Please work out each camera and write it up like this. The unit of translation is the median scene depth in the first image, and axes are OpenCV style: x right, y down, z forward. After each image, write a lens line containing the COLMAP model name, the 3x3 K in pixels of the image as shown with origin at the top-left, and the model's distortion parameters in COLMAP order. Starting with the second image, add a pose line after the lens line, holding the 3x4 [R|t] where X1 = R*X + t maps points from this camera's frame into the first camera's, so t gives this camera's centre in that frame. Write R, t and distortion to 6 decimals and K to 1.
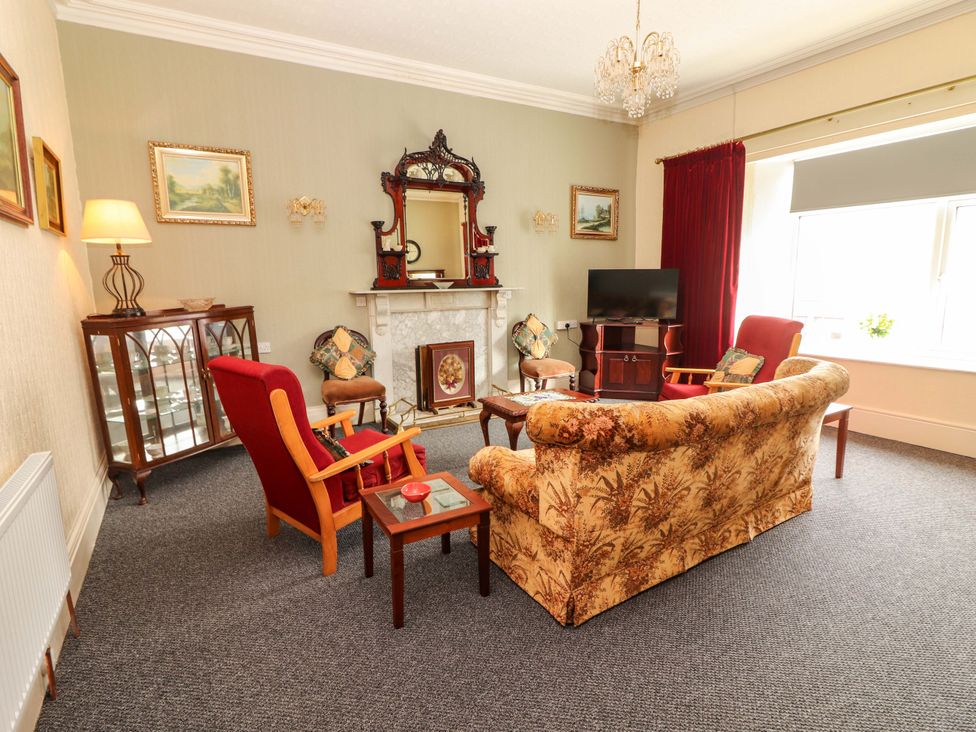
lens RADIAL K [[504.9, 0, 493.9], [0, 504.9, 368.7], [0, 0, 1]] dist [0.004732, -0.003212]
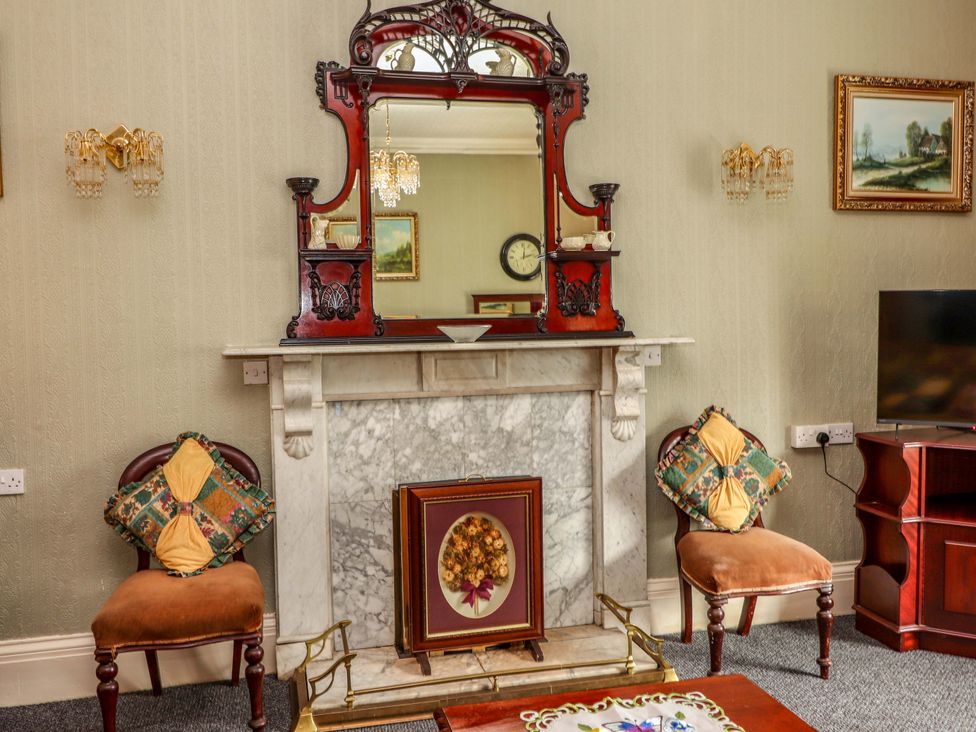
lens RADIAL K [[875.2, 0, 481.3], [0, 875.2, 365.7], [0, 0, 1]] dist [-0.001677, -0.006362]
pose [[0.955405, 0.017375, -0.294787, 0.107478], [-0.049031, 0.993744, -0.100339, -0.069929], [0.291200, 0.110318, 0.950280, 0.347404]]
